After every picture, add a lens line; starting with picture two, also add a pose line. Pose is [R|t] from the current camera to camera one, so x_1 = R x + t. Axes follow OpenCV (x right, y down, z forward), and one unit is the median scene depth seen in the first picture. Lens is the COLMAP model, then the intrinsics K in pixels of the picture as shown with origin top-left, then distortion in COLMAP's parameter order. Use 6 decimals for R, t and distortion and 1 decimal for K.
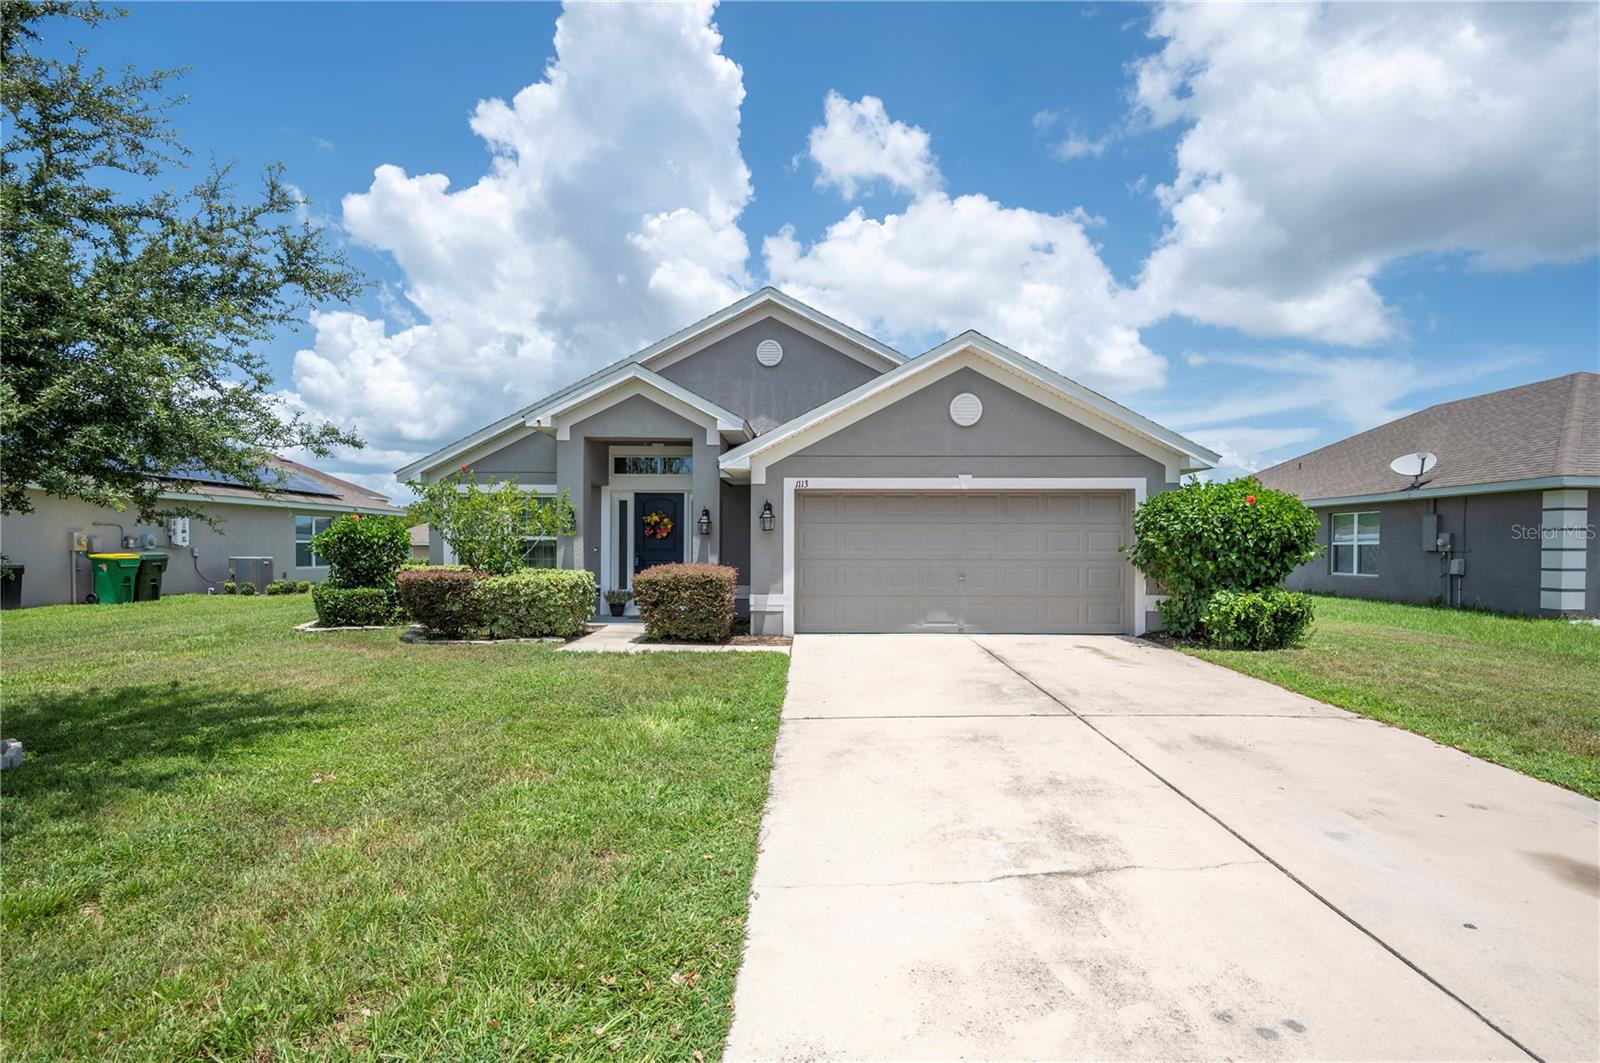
lens RADIAL K [[827.2, 0, 828.3], [0, 827.2, 560.1], [0, 0, 1]] dist [0.000597, -0.000208]
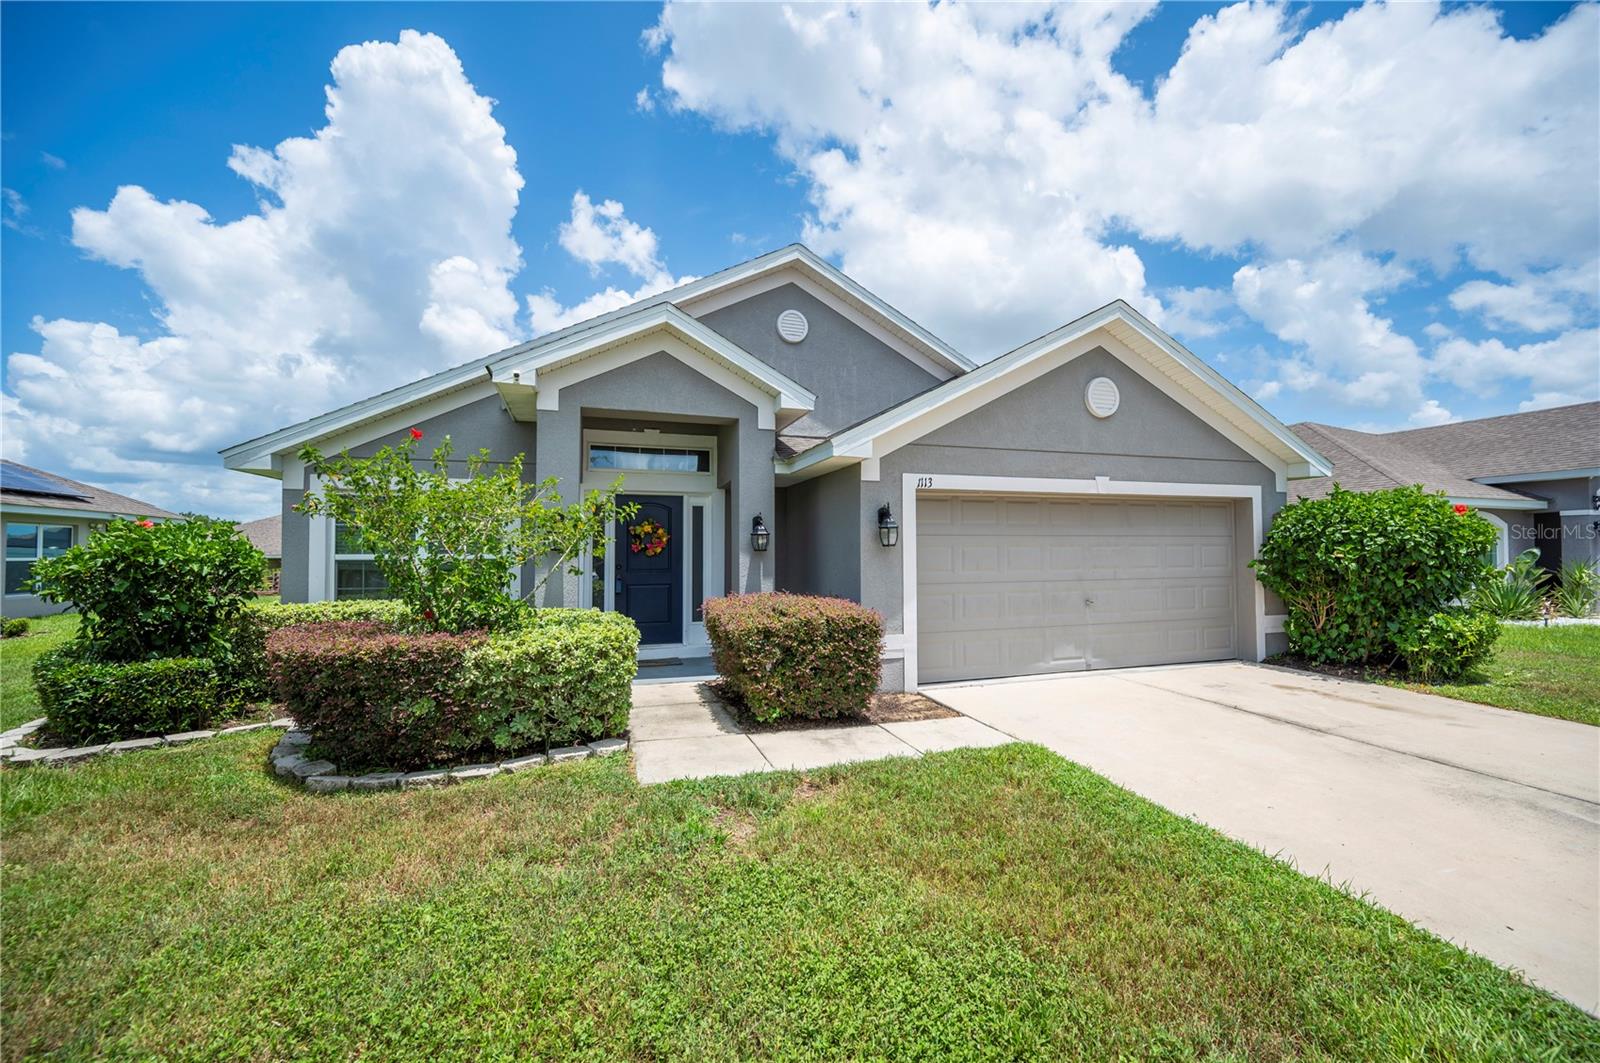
lens RADIAL K [[639.5, 0, 805.4], [0, 639.5, 535.4], [0, 0, 1]] dist [0.000524, -0.000085]
pose [[0.948722, 0.000227, 0.316111, -0.307771], [0.012957, 0.999131, -0.039604, -0.023566], [-0.315845, 0.041669, 0.947895, 0.489641]]
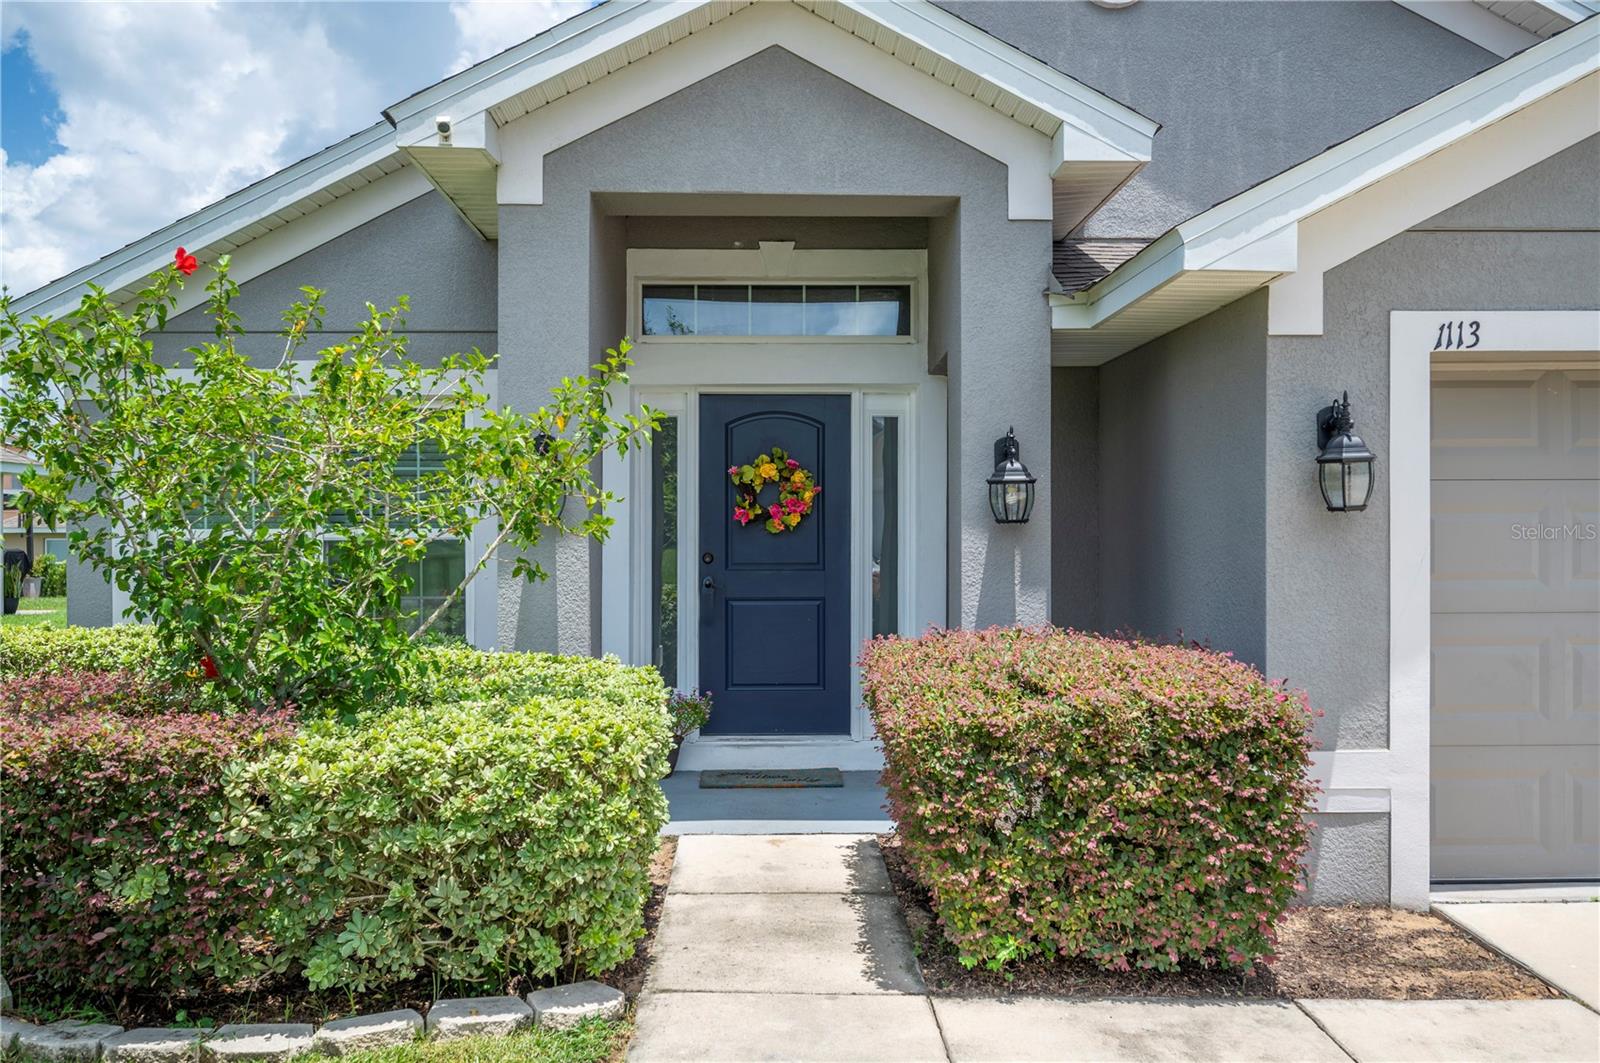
lens RADIAL K [[1341.4, 0, 800.0], [0, 1341.4, 531.5], [0, 0, 1]] dist [-0.005375, 0.000961]
pose [[0.999738, -0.007848, 0.021521, -0.249774], [0.008062, 0.999919, -0.009850, -0.025604], [-0.021442, 0.010021, 0.999720, 0.565630]]
